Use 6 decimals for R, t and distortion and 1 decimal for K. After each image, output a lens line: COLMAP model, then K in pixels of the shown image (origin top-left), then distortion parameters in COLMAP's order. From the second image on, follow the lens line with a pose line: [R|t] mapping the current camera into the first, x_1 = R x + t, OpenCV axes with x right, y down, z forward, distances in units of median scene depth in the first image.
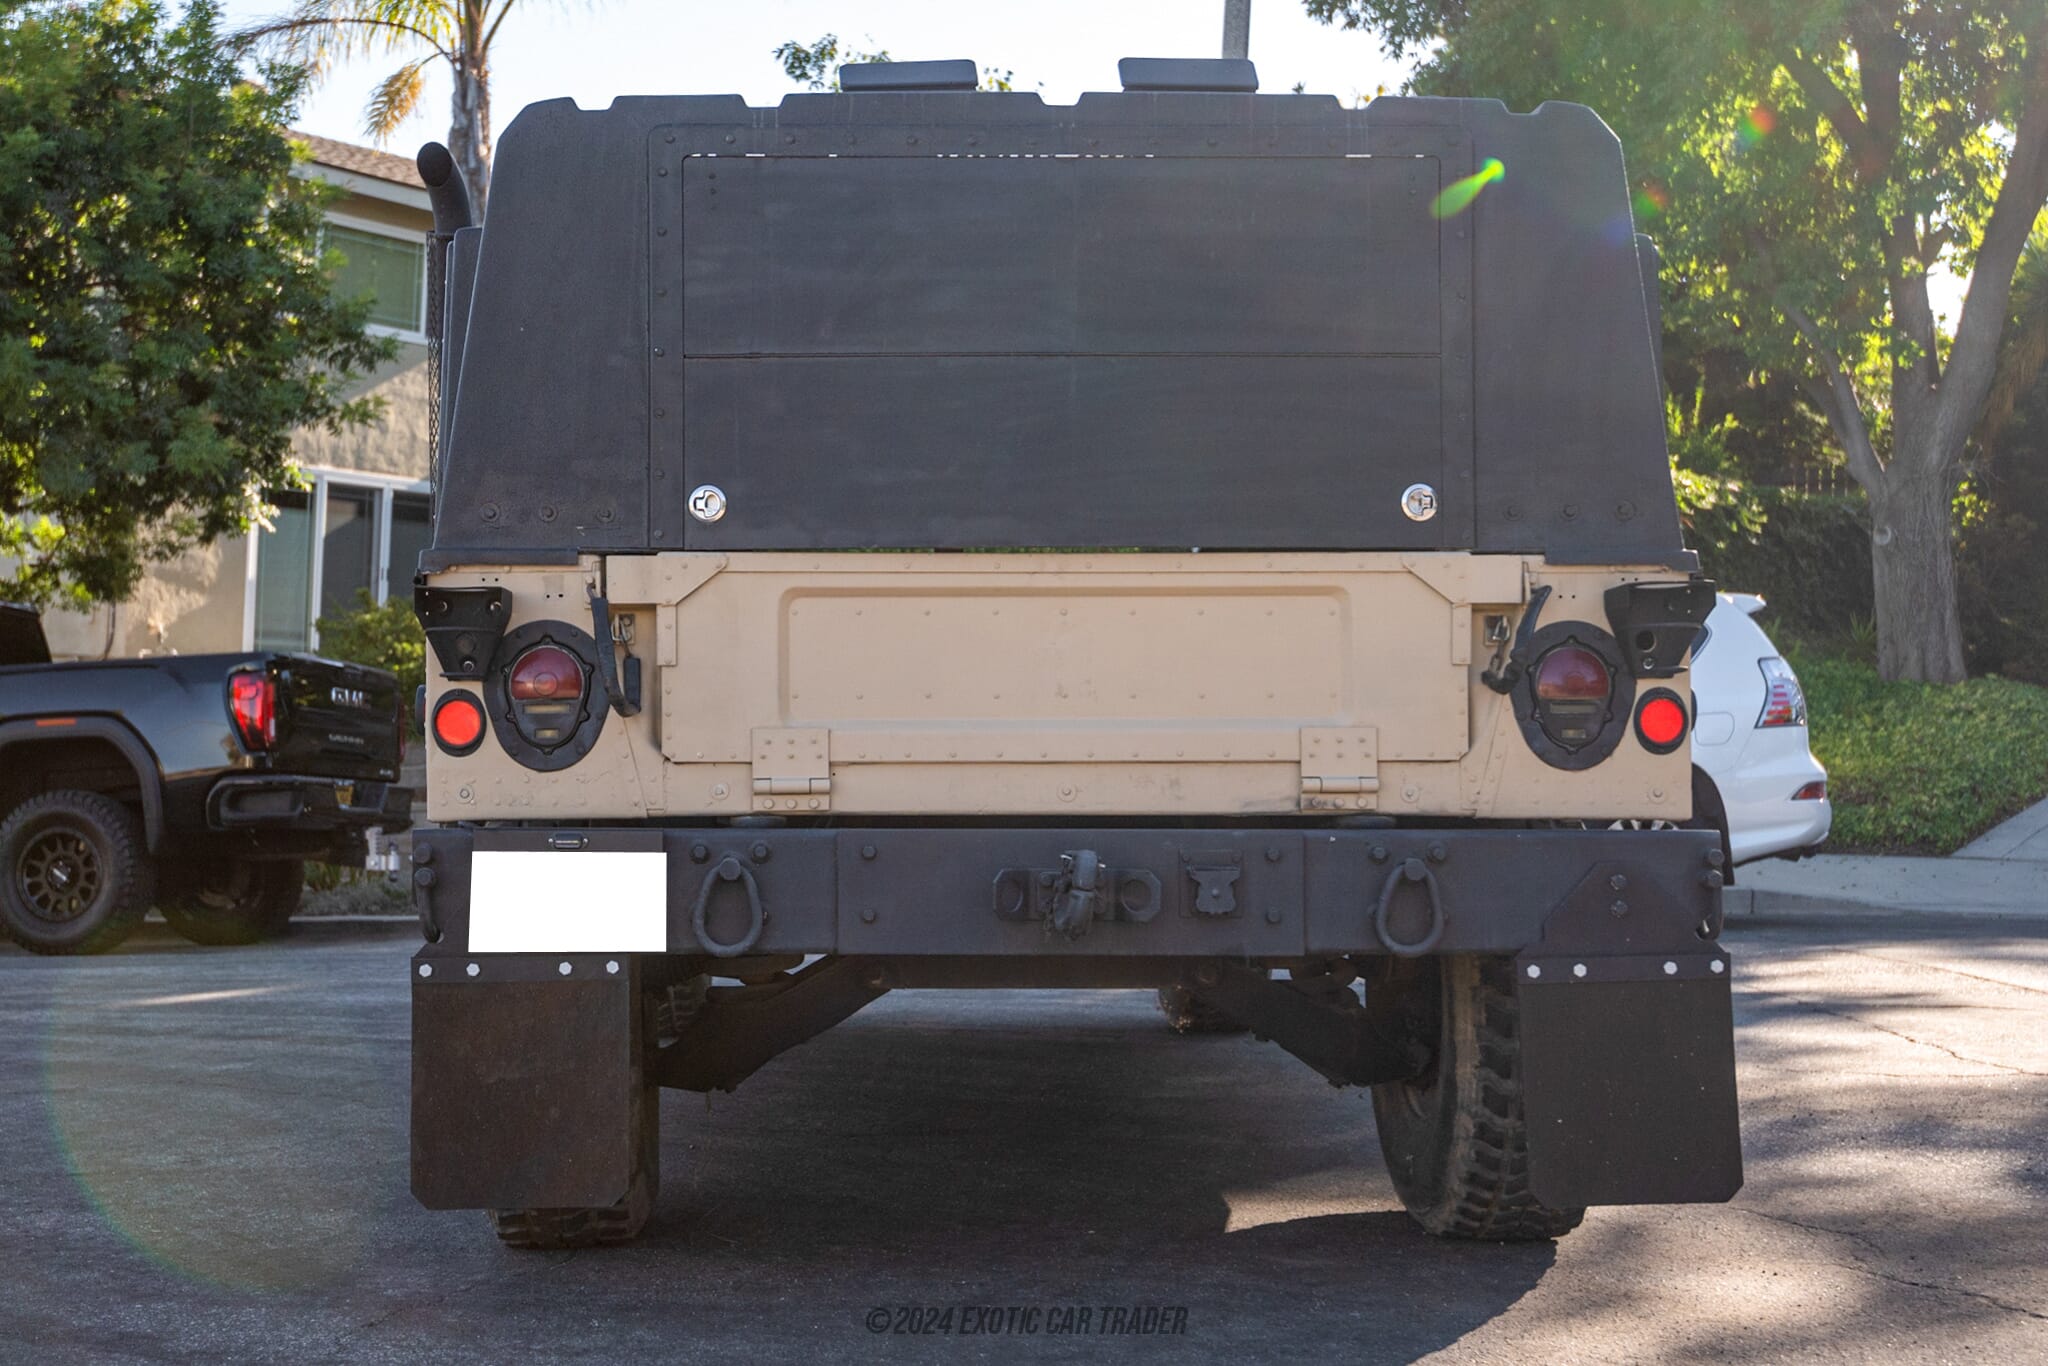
lens RADIAL K [[2480.7, 0, 1024.0], [0, 2480.7, 683.0], [0, 0, 1]] dist [0.003875, -0.010663]
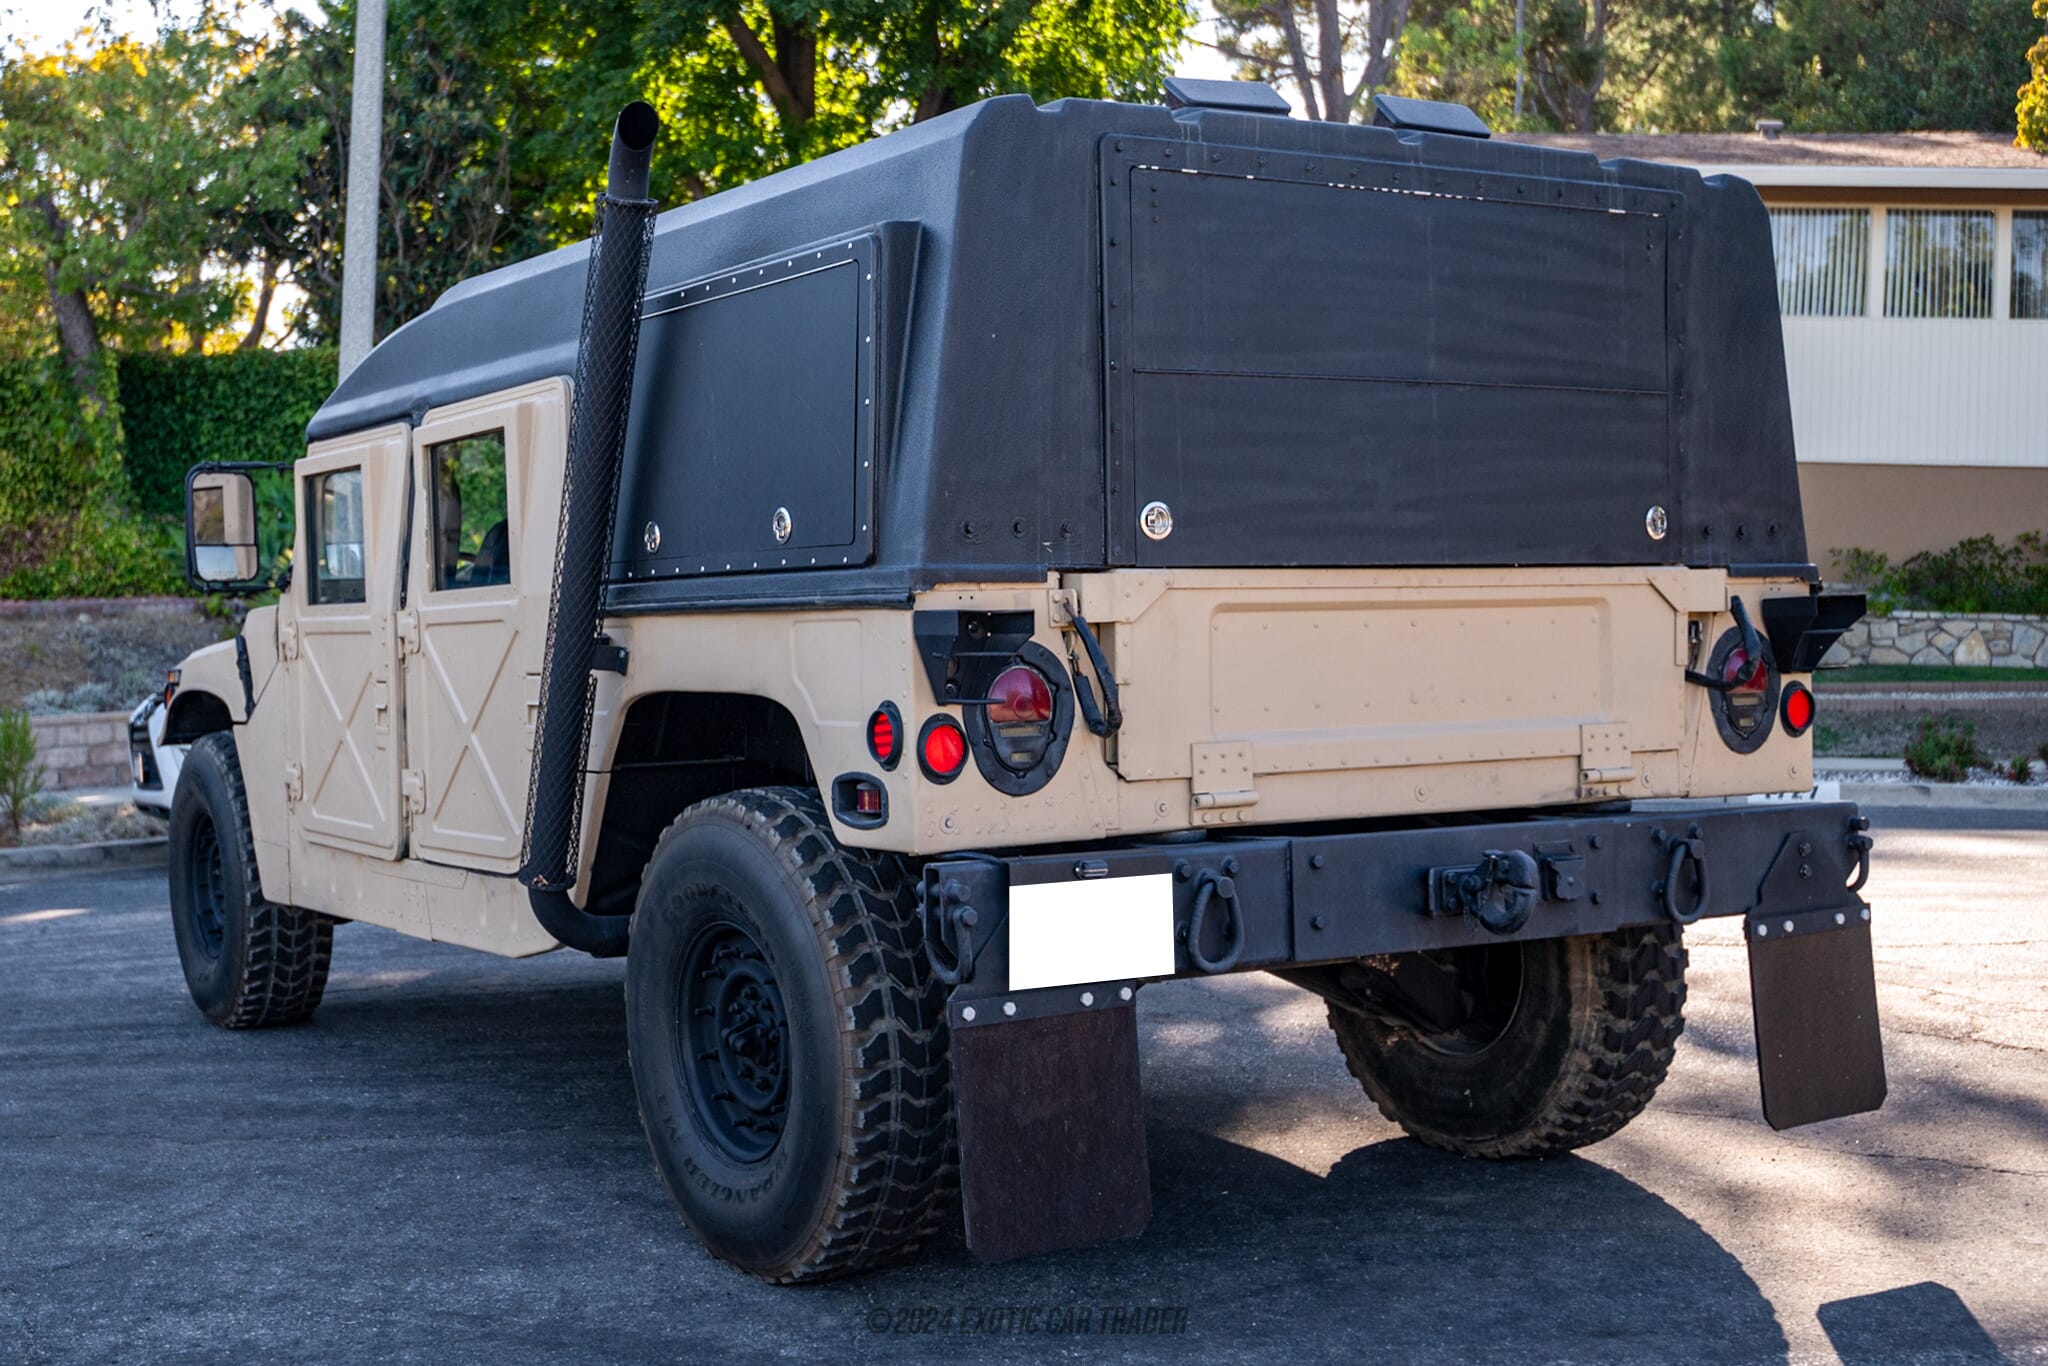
lens RADIAL K [[2392.1, 0, 934.9], [0, 2392.1, 641.5], [0, 0, 1]] dist [0.009242, -0.001553]
pose [[0.881772, -0.014370, 0.471458, -0.654391], [0.000809, 0.999580, 0.028954, -0.051107], [-0.471676, -0.025150, 0.881413, 0.192705]]
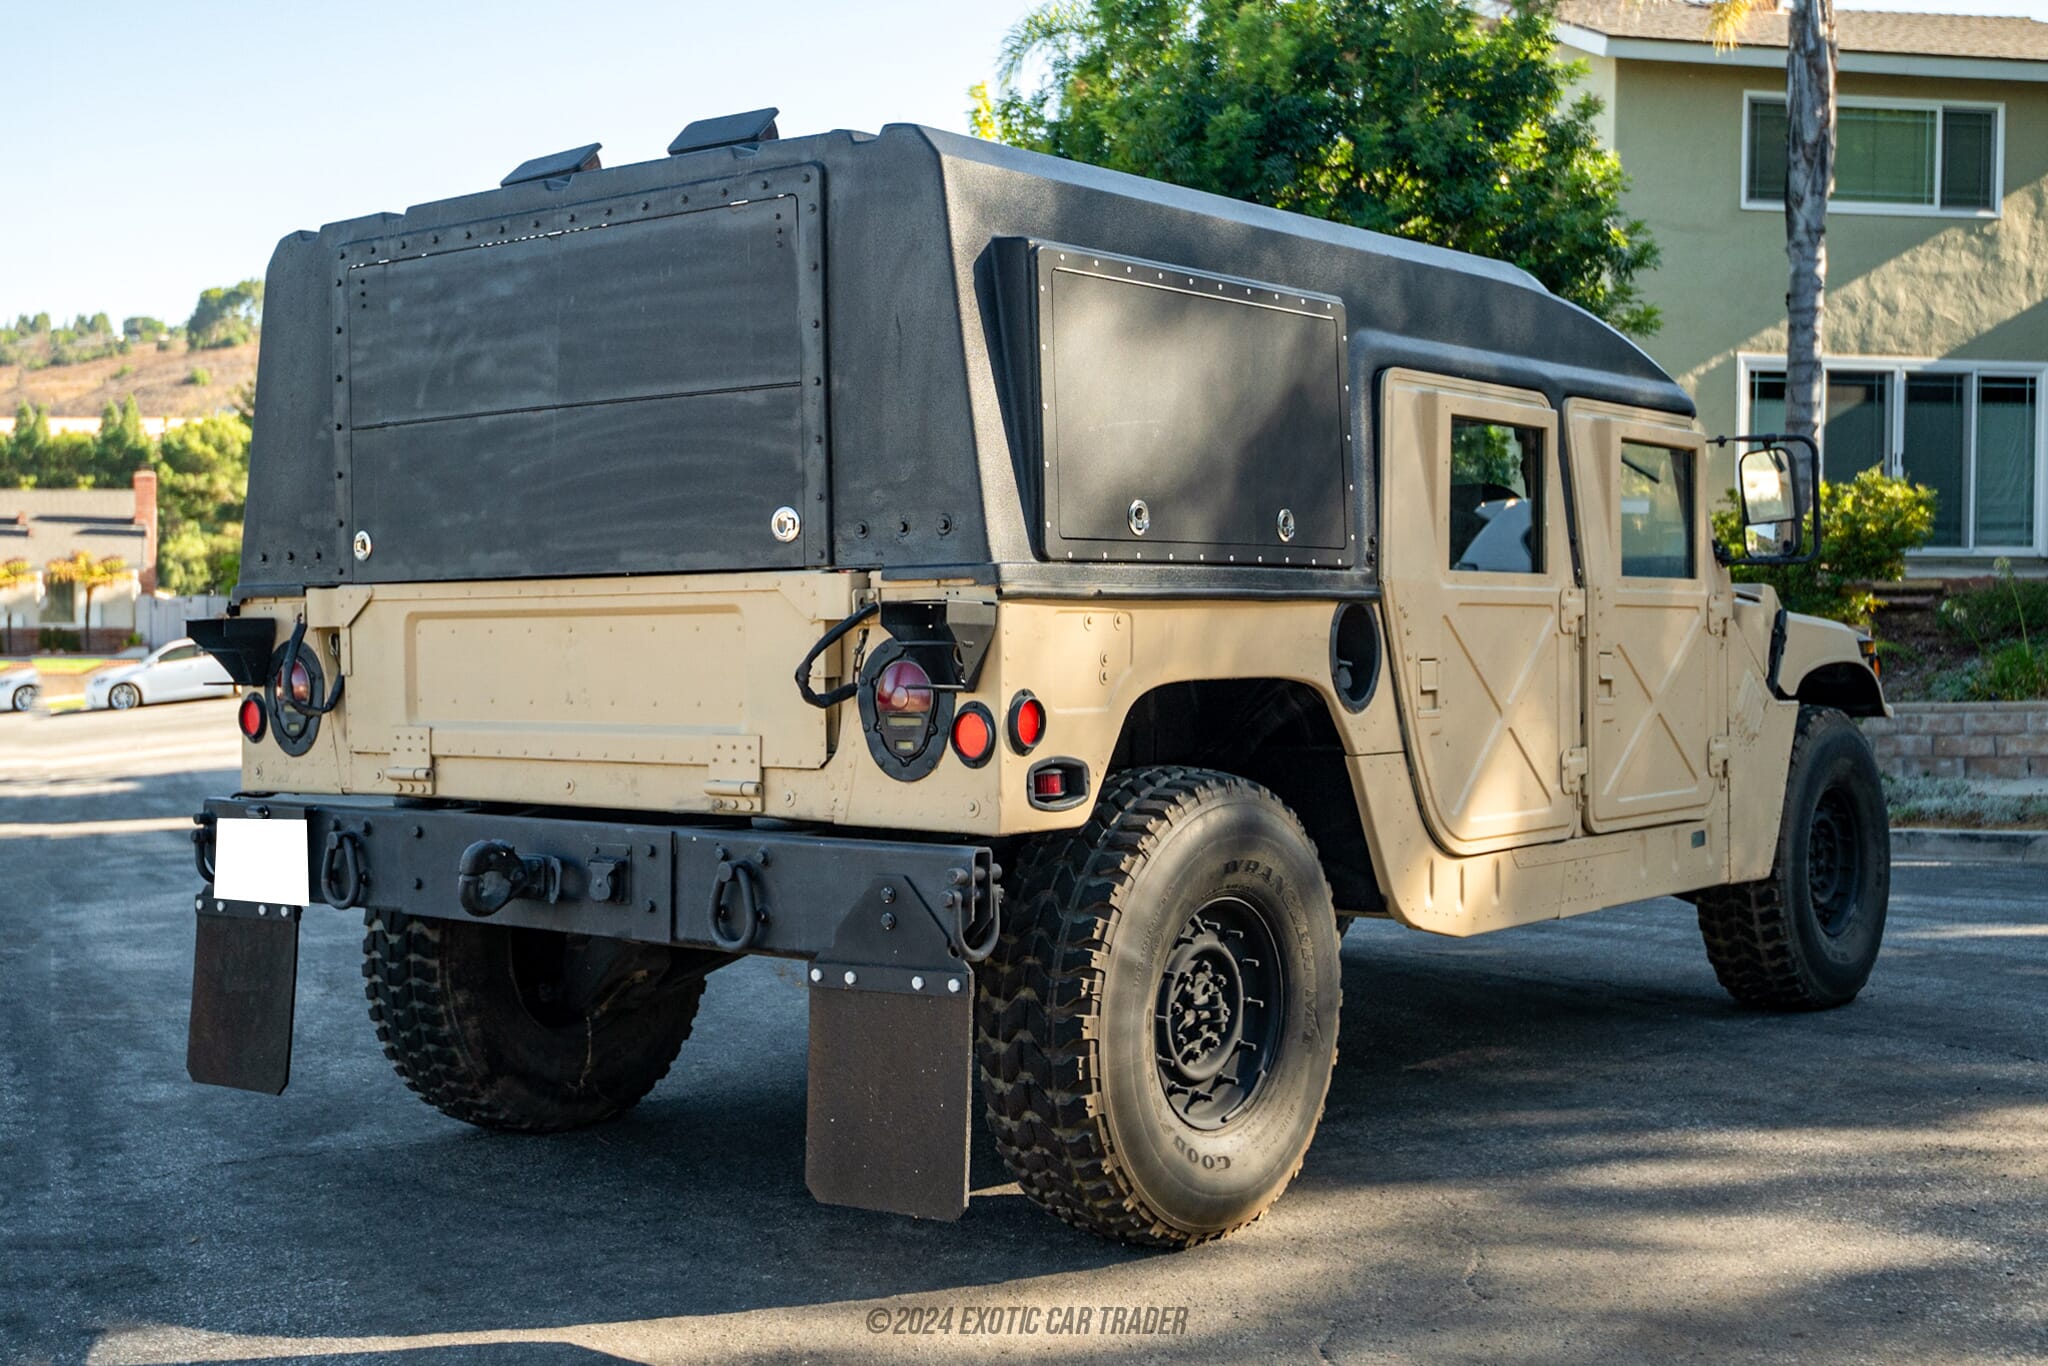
lens RADIAL K [[2511.3, 0, 1025.9], [0, 2511.3, 620.8], [0, 0, 1]] dist [0.003925, -0.025211]
pose [[0.751657, -0.006947, -0.659517, 0.951405], [0.024833, 0.999534, 0.017774, -0.048421], [0.659086, -0.029738, 0.751479, 0.265371]]
